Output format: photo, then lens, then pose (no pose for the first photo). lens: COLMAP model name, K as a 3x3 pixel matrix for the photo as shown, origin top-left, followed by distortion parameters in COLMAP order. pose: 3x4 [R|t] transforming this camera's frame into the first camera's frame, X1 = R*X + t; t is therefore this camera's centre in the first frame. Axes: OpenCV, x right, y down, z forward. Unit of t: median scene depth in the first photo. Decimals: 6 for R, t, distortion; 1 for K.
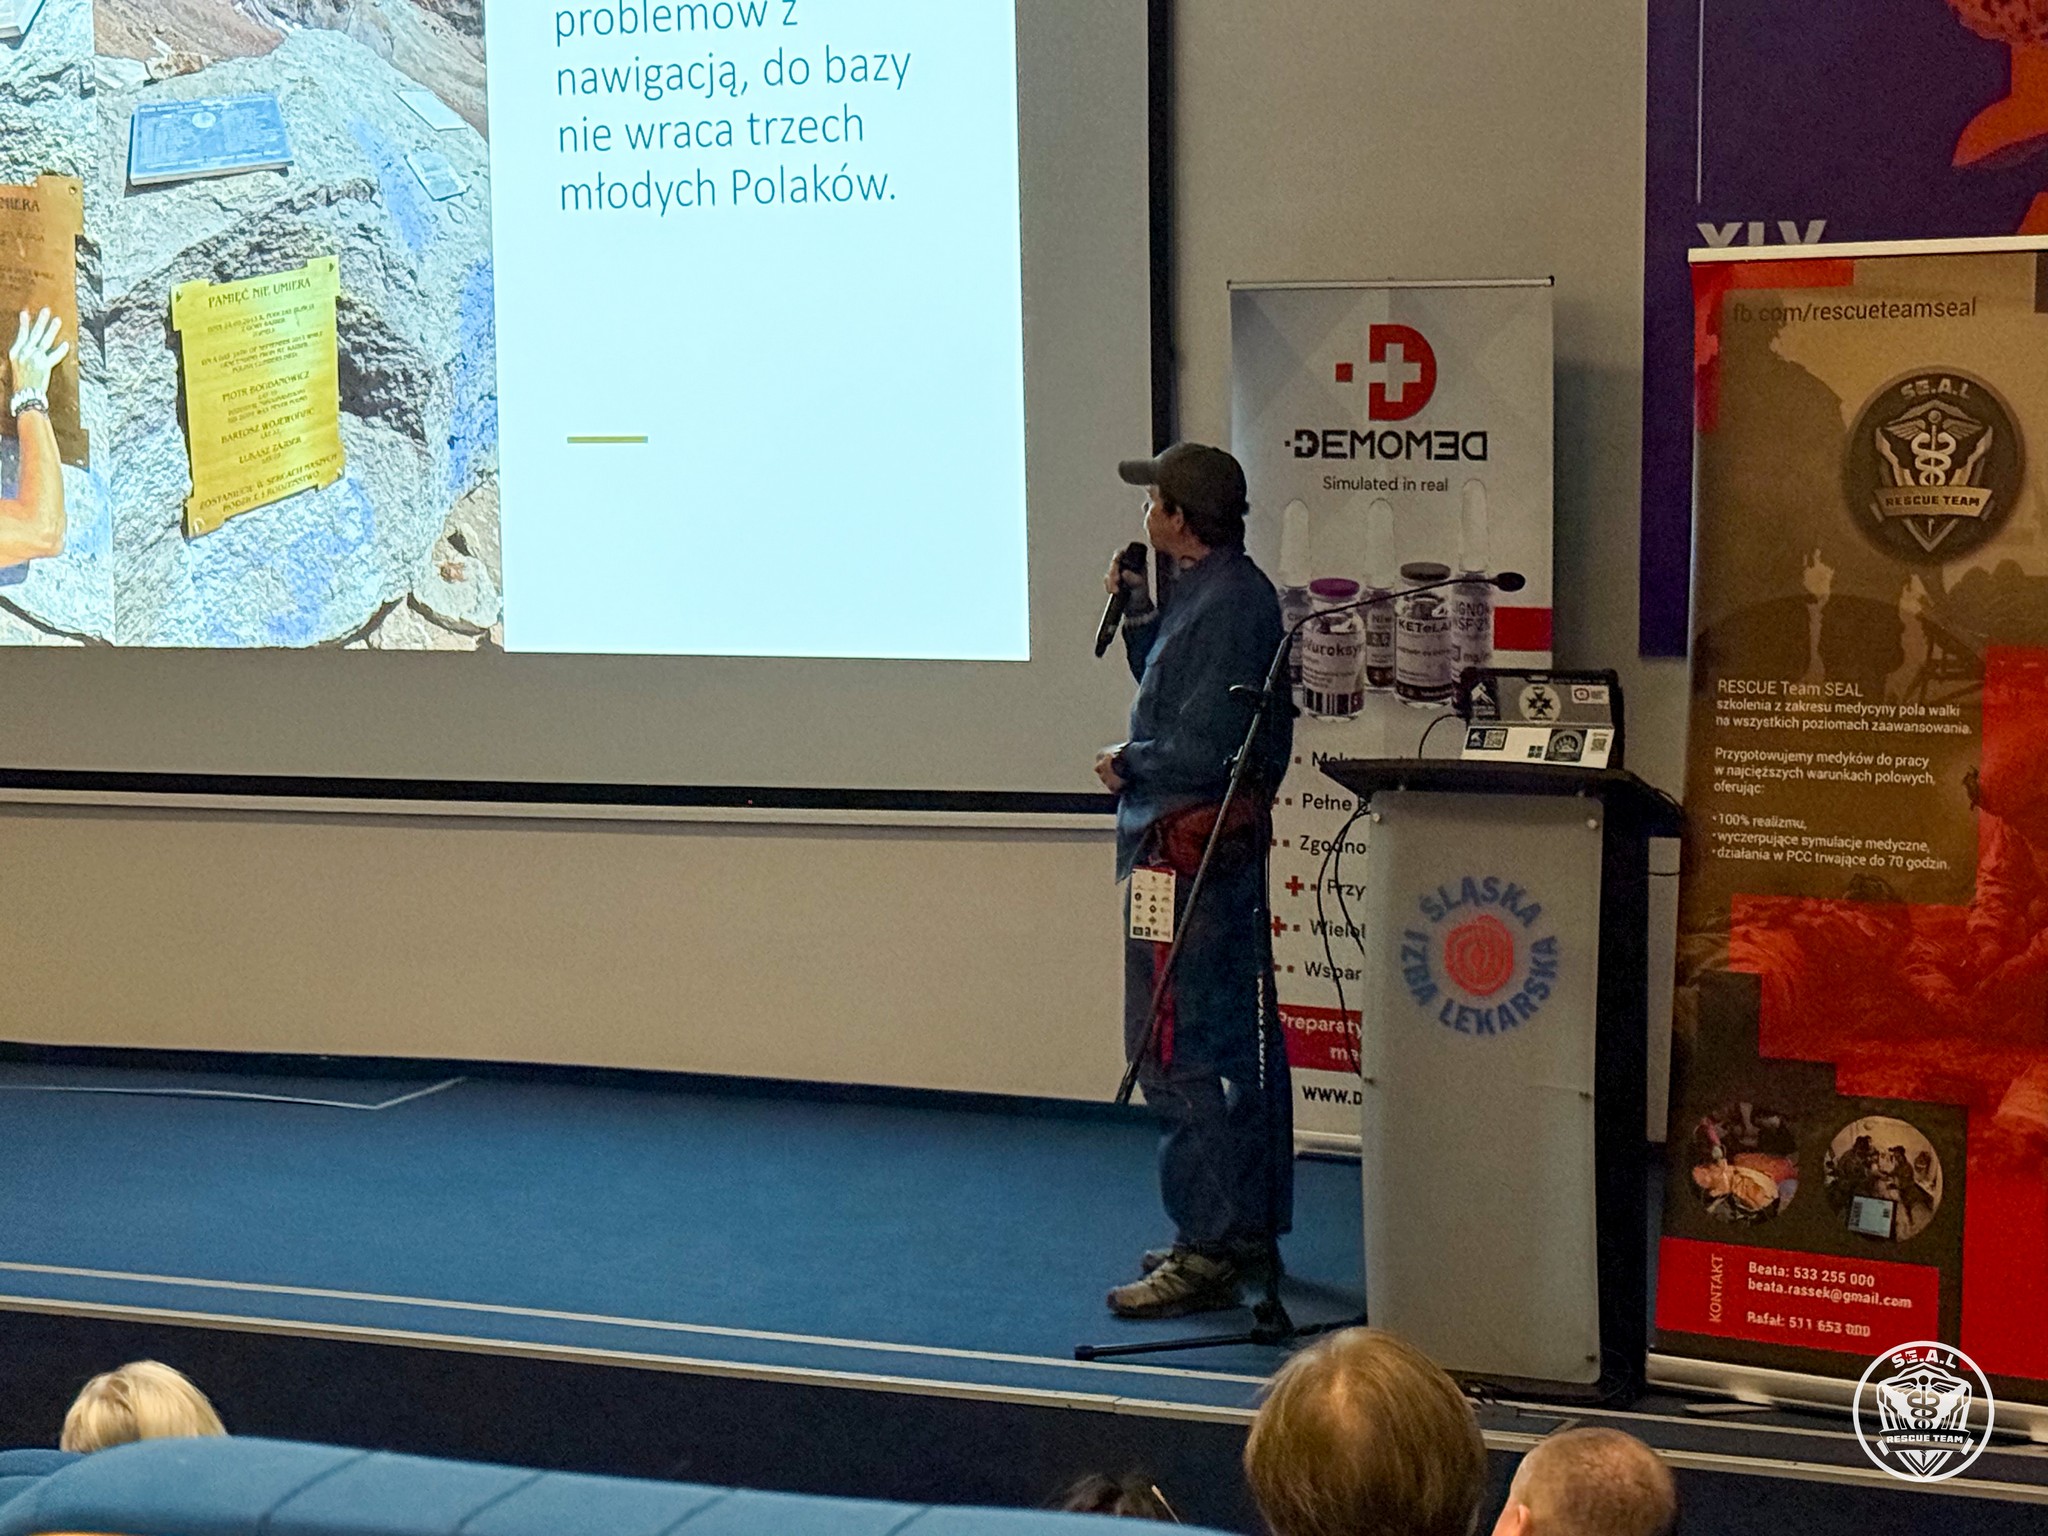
lens RADIAL K [[4310.9, 0, 1027.8], [0, 4310.9, 760.4], [0, 0, 1]] dist [0.230200, 0.000000]
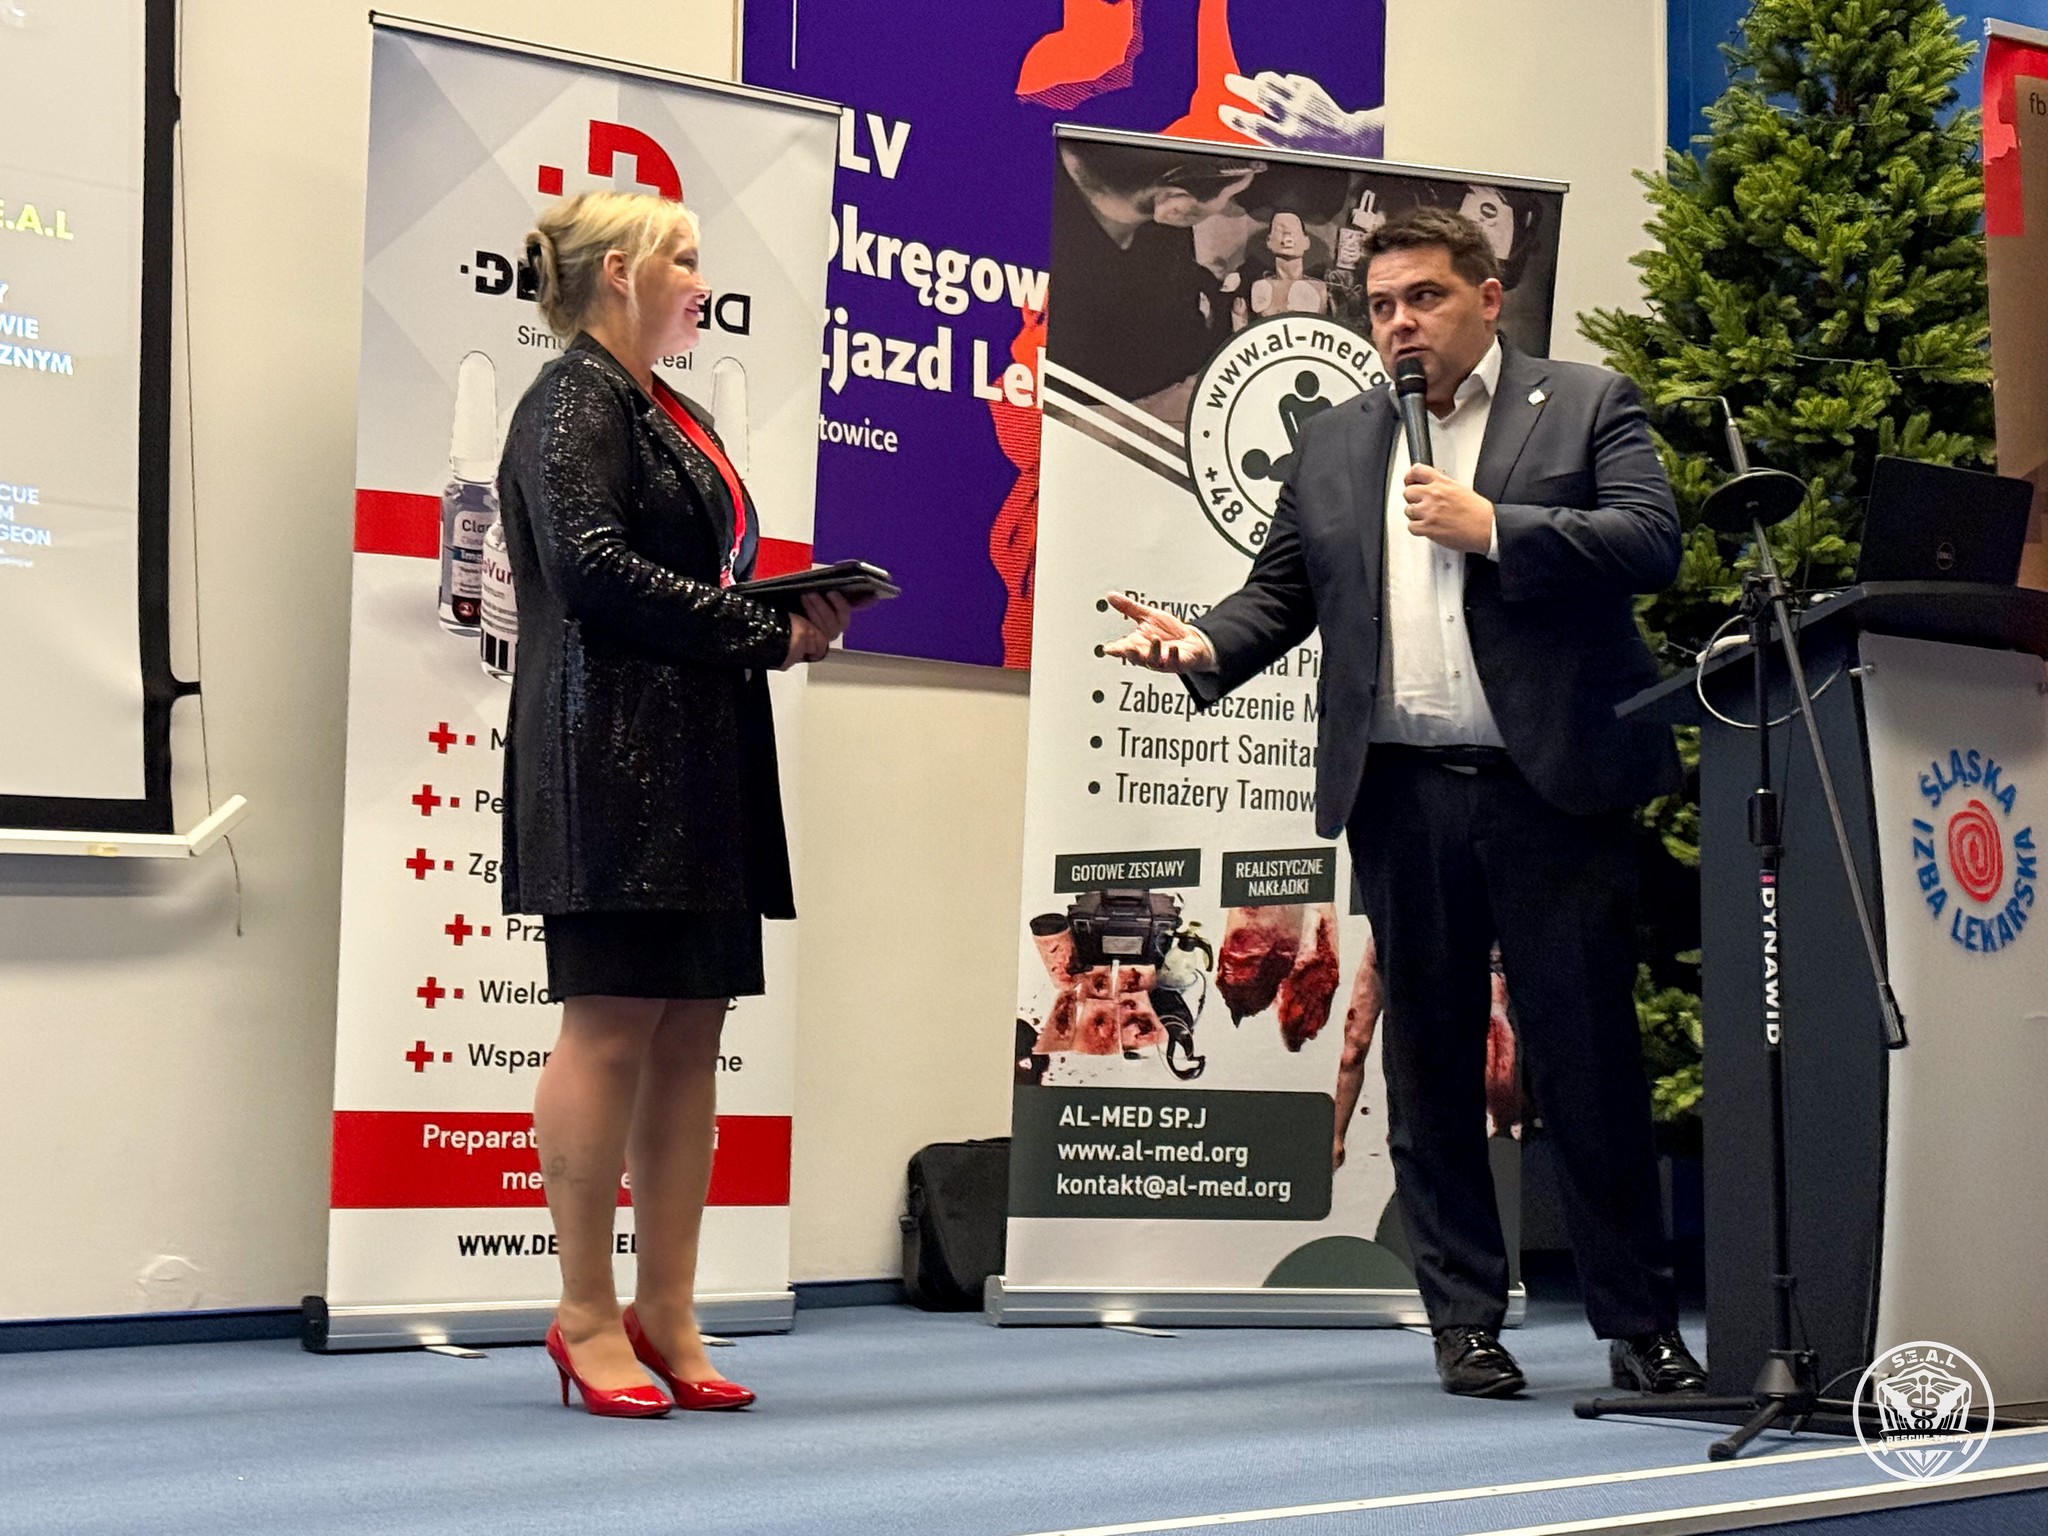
lens RADIAL K [[3886.4, 0, 1023.2], [0, 3886.4, 782.0], [0, 0, 1]] dist [0.195594, 0.000000]
pose [[0.342873, 0.075960, 0.936306, -0.618094], [0.059779, 0.992941, -0.102446, 0.095877], [-0.937478, 0.091097, 0.335911, 0.937350]]
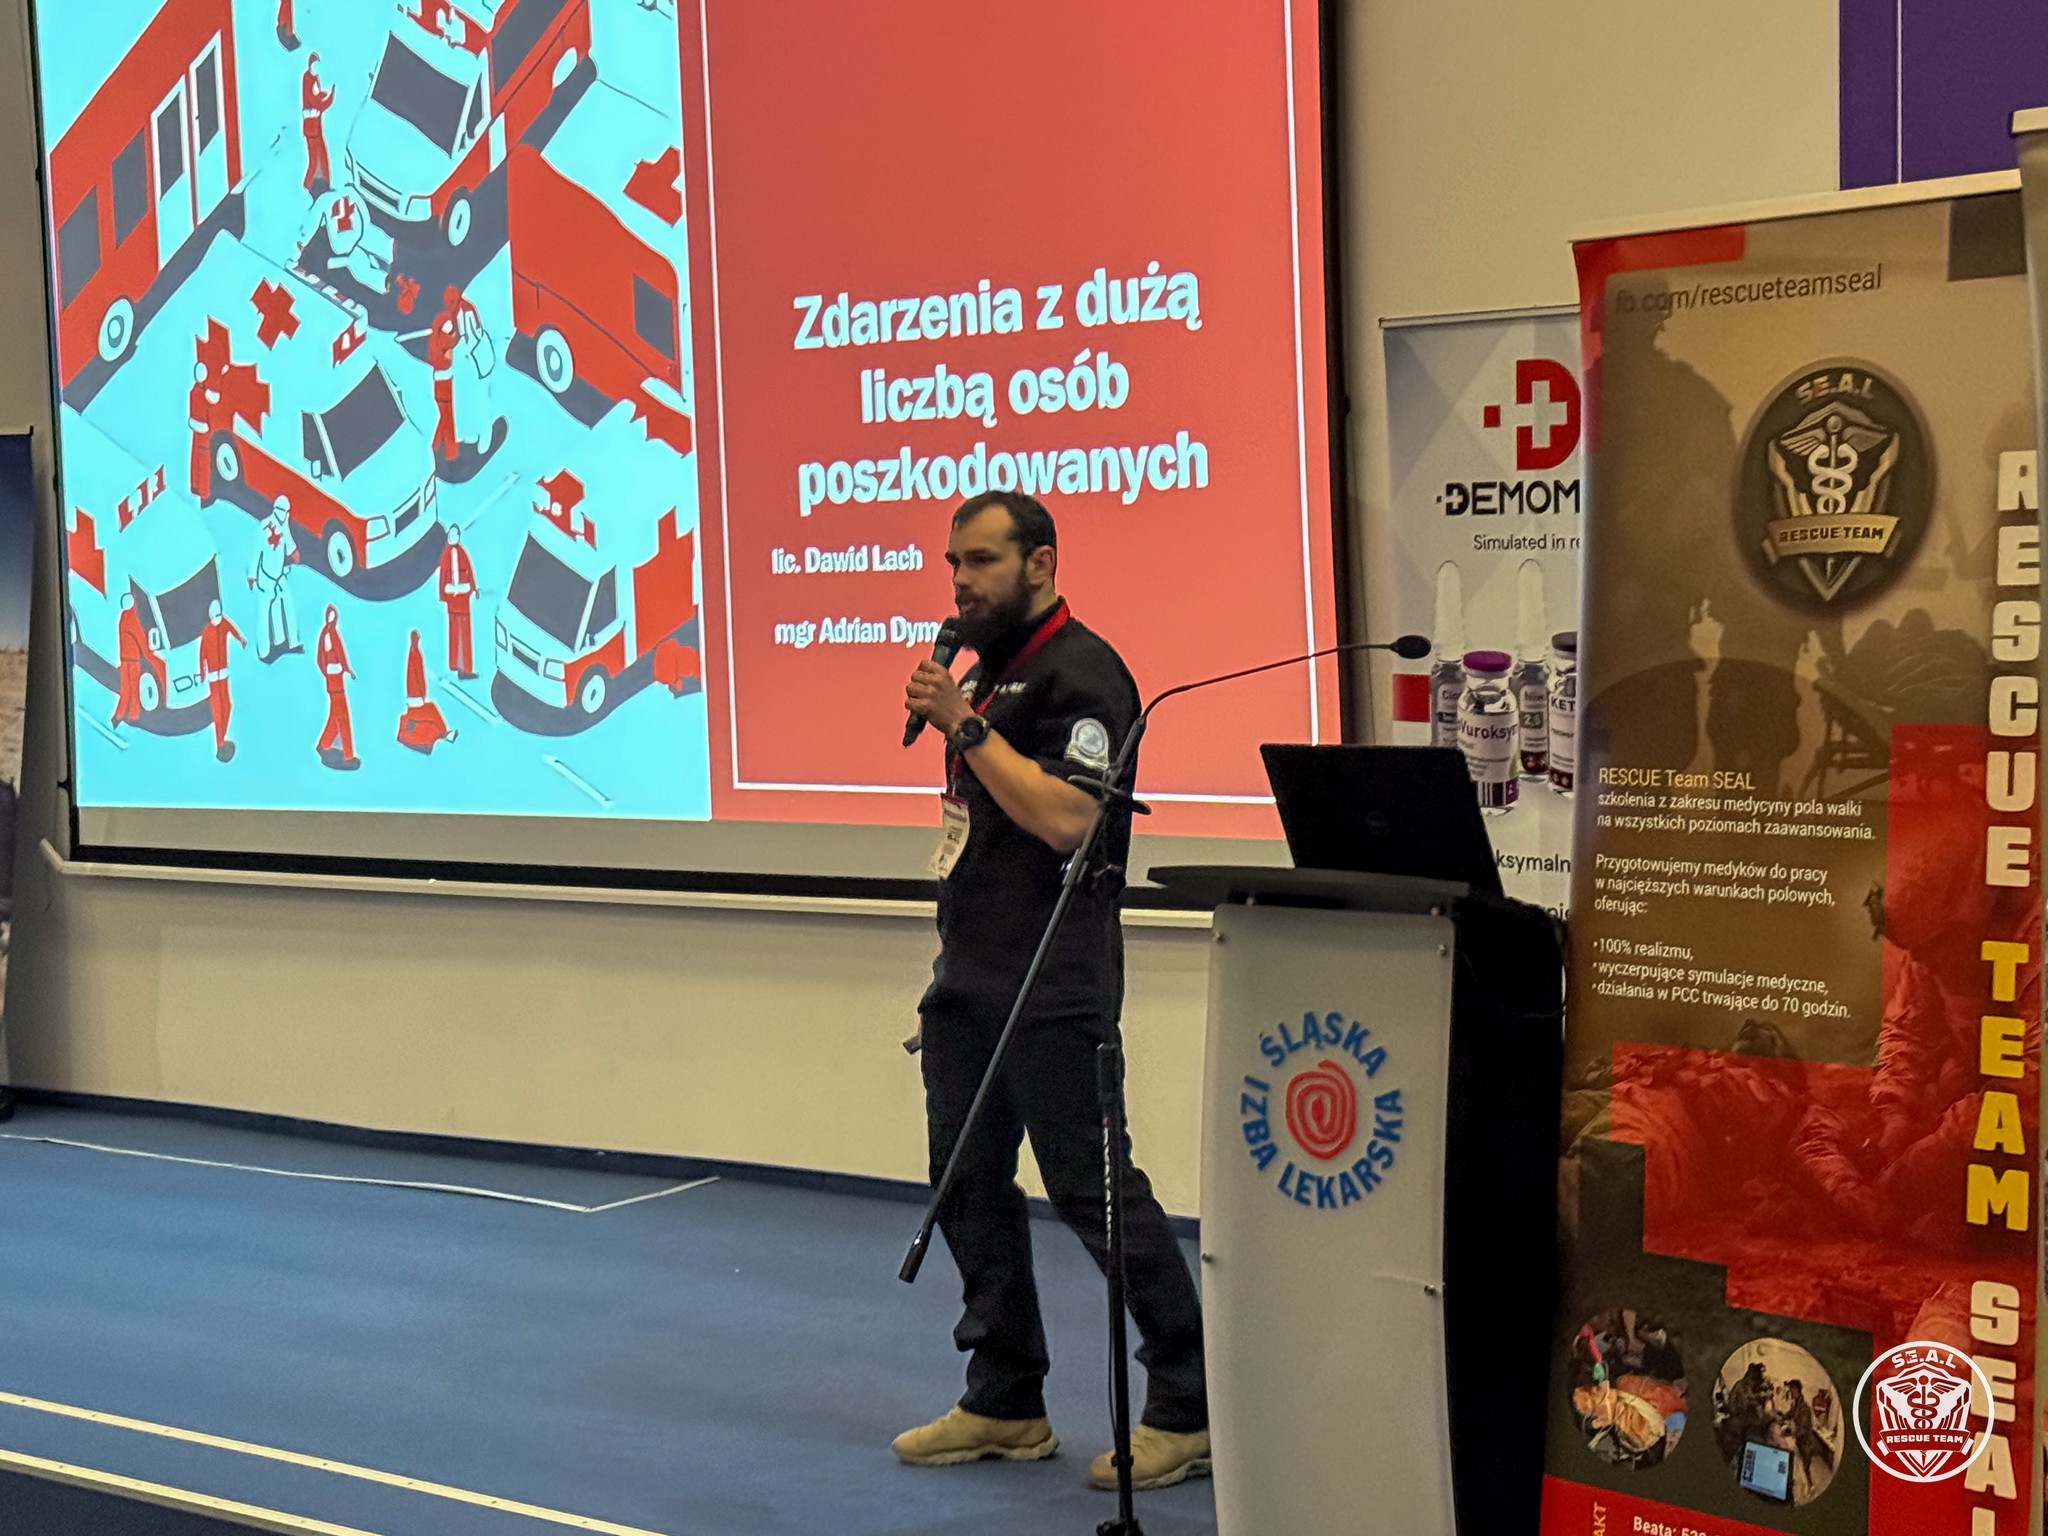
lens RADIAL K [[3679.7, 0, 1020.5], [0, 3679.7, 768.0], [0, 0, 1]] dist [0.166469, 0.000000]
pose [[0.958882, -0.002446, -0.283795, 0.249938], [-0.002518, 0.999850, -0.017126, -0.006897], [0.283794, 0.017137, 0.958732, 0.328727]]
